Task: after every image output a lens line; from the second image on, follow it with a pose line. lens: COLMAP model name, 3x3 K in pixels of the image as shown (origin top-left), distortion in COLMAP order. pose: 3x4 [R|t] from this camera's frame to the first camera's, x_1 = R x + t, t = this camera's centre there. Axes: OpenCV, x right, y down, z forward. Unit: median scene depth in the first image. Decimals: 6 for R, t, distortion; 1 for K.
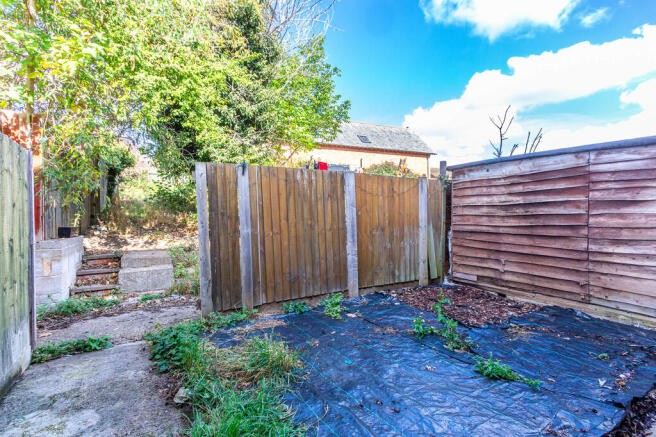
lens RADIAL K [[308.9, 0, 328.0], [0, 308.9, 218.5], [0, 0, 1]] dist [0.001281, 0.000010]
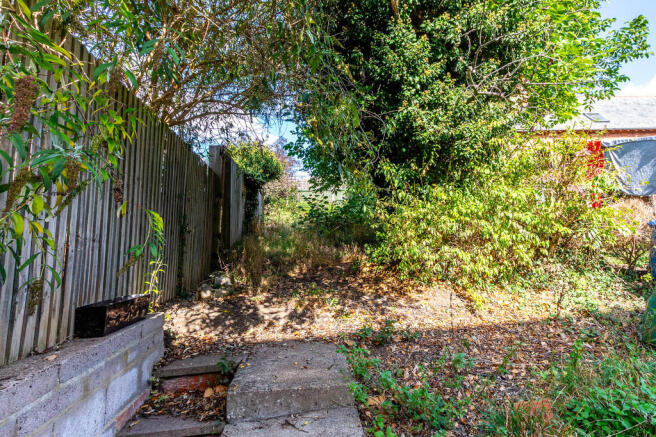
lens RADIAL K [[207.4, 0, 328.0], [0, 207.4, 218.5], [0, 0, 1]] dist [-0.000217, -0.000017]
pose [[0.925210, -0.047073, -0.376523, -0.364729], [0.015076, 0.996052, -0.087481, -0.035472], [0.379155, 0.075262, 0.922268, 0.634573]]
